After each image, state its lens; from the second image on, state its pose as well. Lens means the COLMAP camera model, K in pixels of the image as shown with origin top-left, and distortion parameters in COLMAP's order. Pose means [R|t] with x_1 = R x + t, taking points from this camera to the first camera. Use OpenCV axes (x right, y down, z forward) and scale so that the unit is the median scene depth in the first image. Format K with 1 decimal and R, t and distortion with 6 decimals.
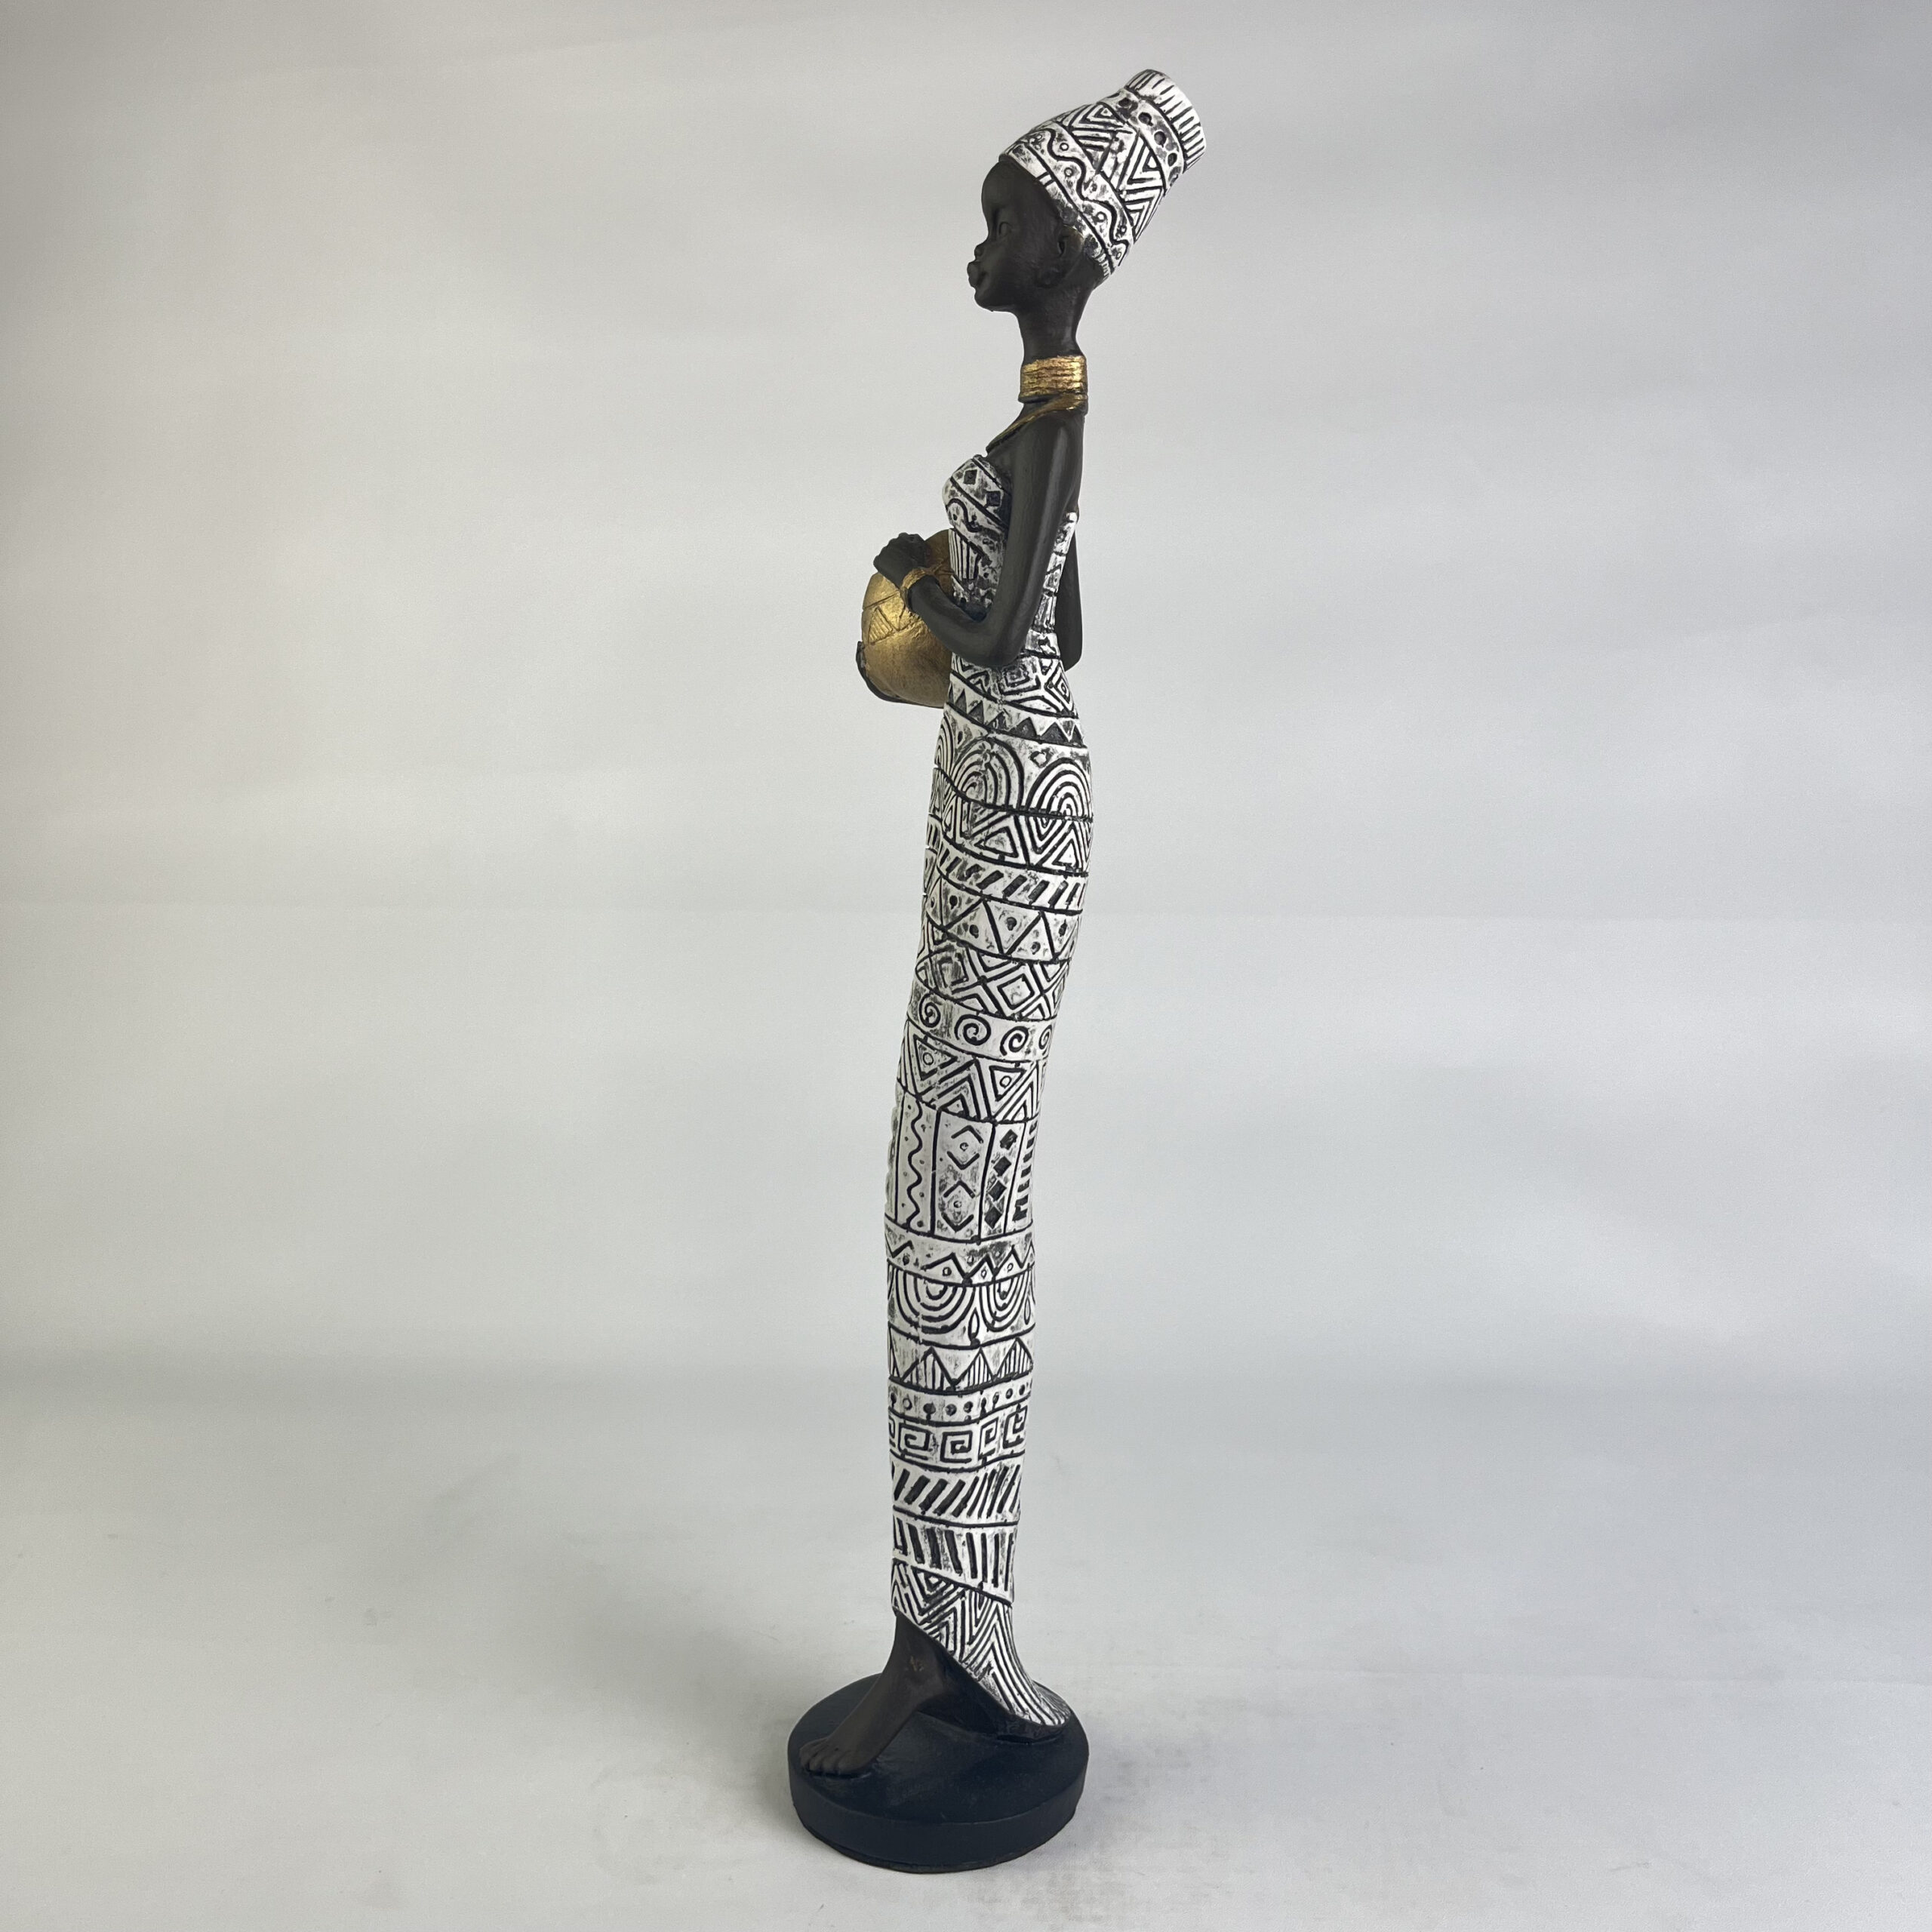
lens RADIAL K [[2023.8, 0, 967.6], [0, 2023.8, 933.1], [0, 0, 1]] dist [0.005081, -0.008883]
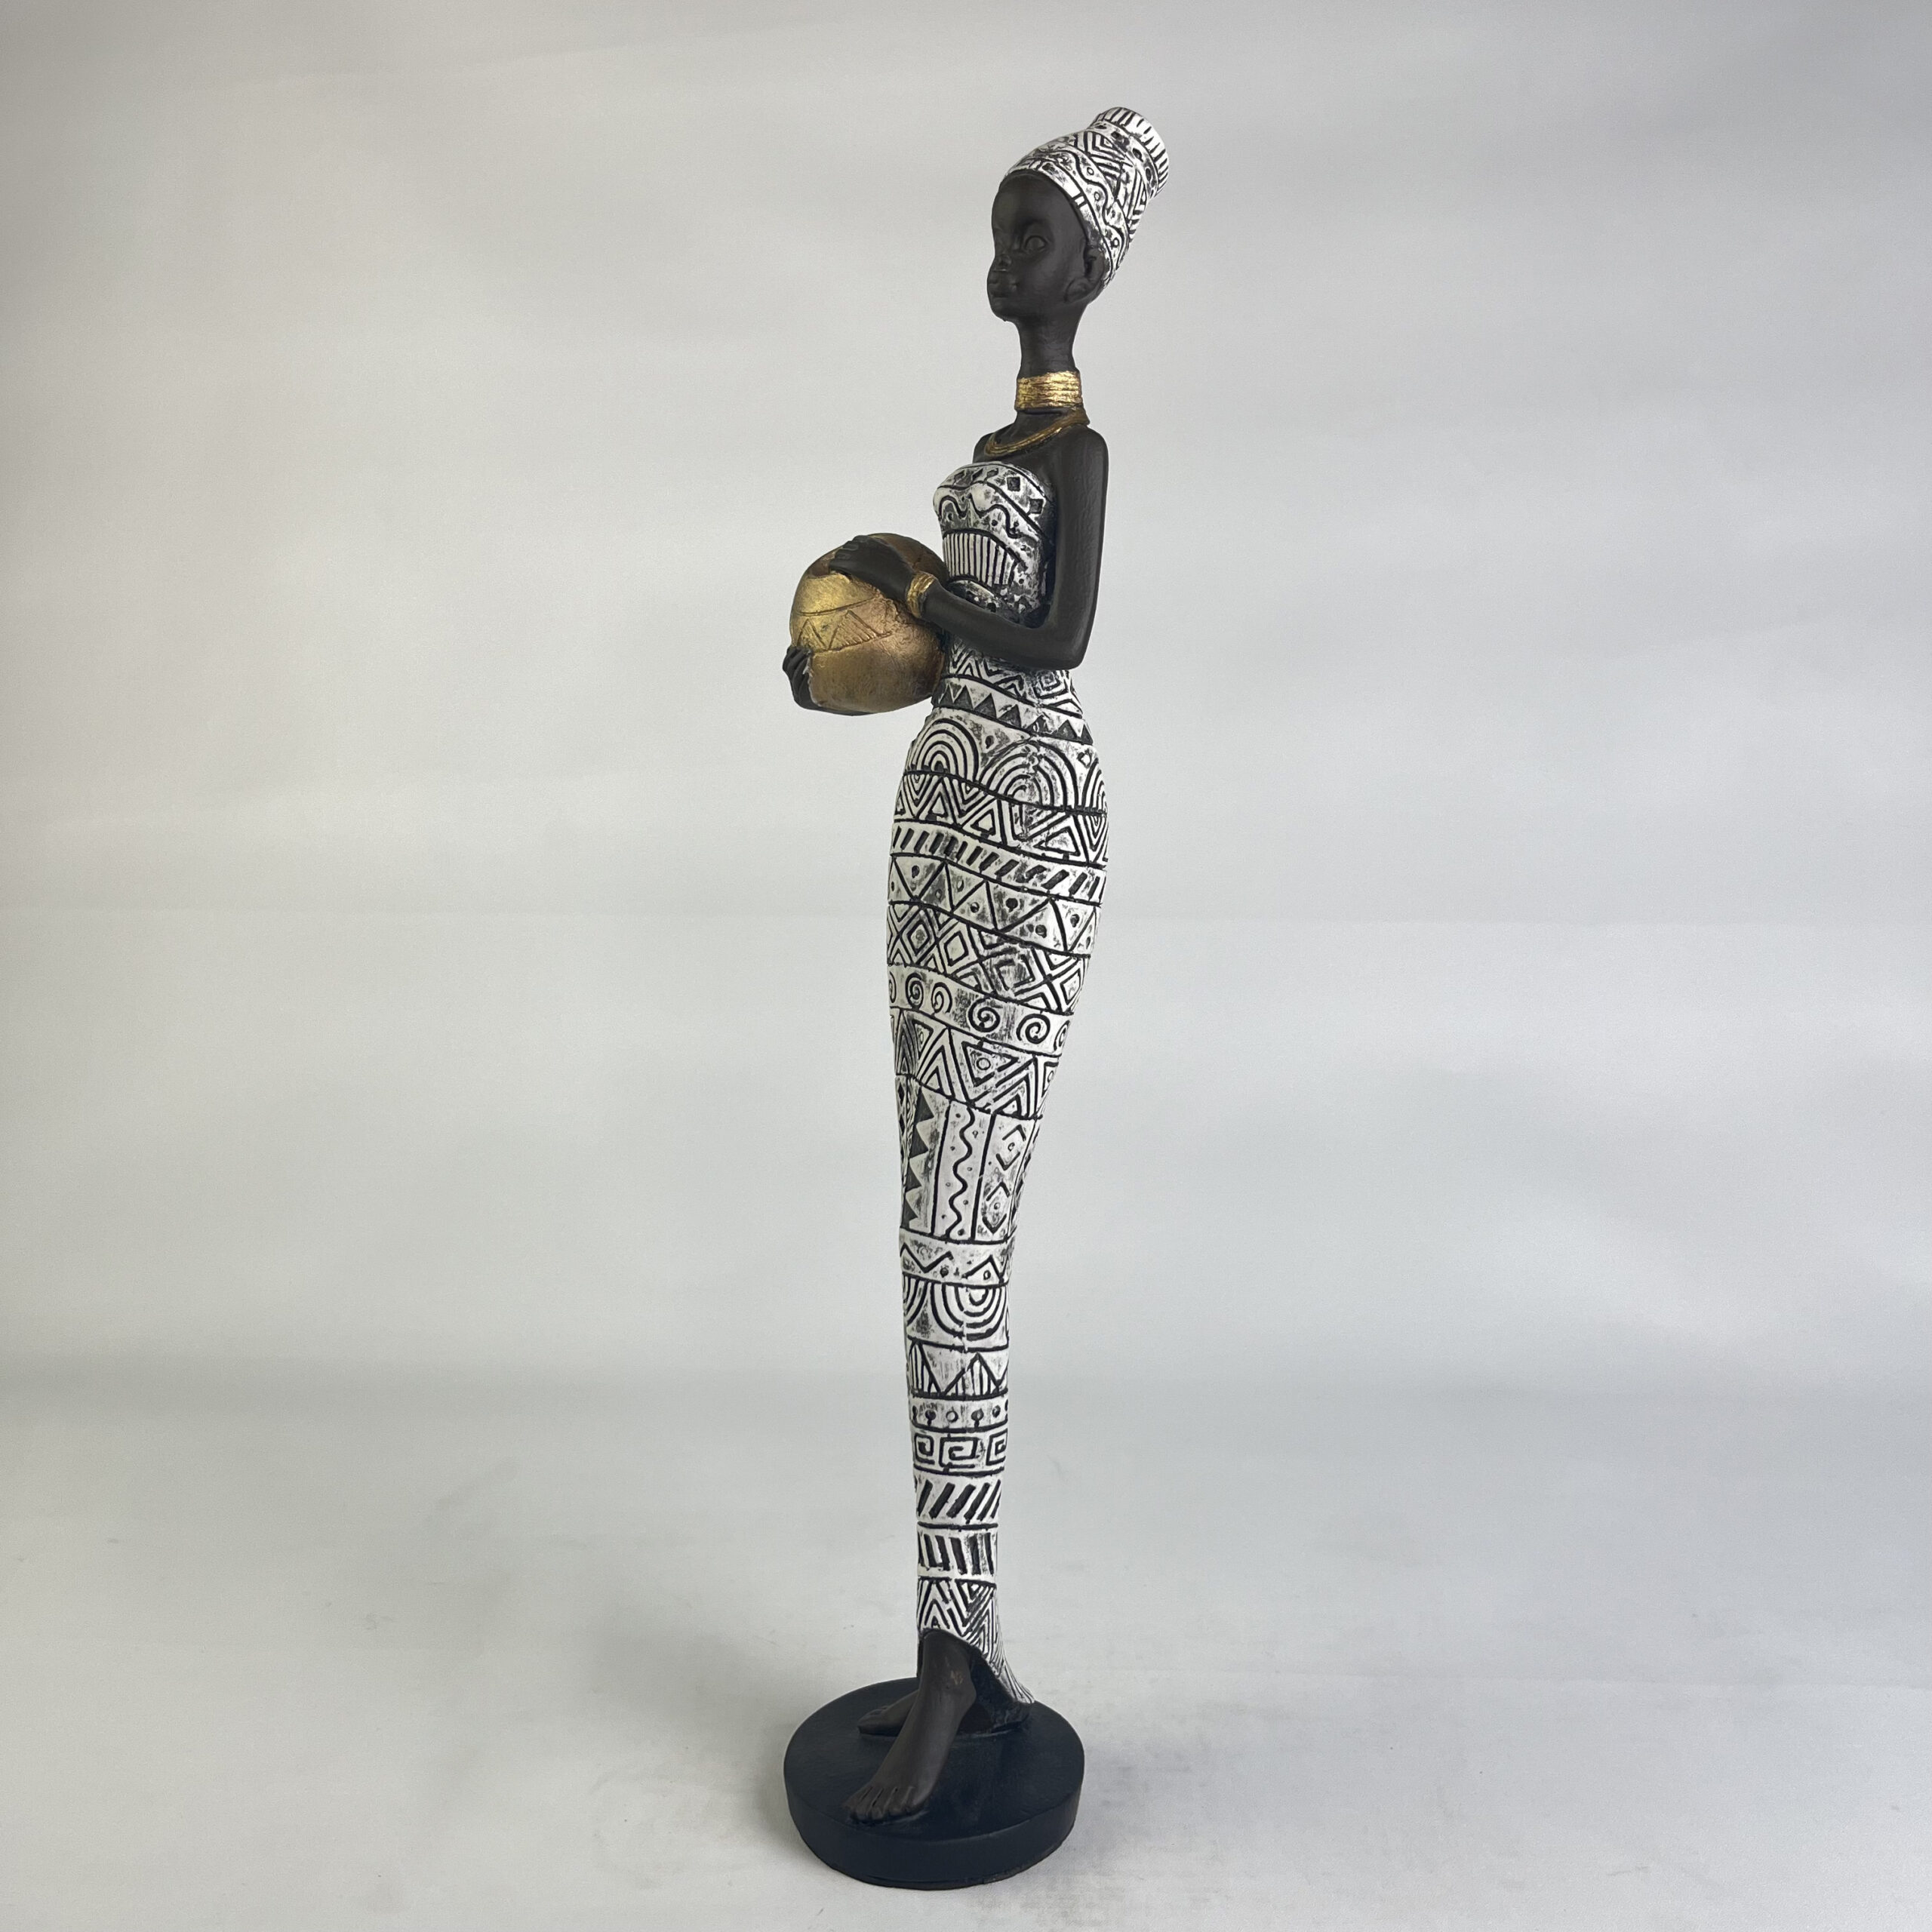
lens RADIAL K [[2023.8, 0, 967.6], [0, 2023.8, 933.1], [0, 0, 1]] dist [0.005081, -0.008883]
pose [[0.804909, -0.083819, 0.587449, -0.616372], [0.086433, 0.995976, 0.023681, -0.026967], [-0.587070, 0.031713, 0.808915, 0.197331]]
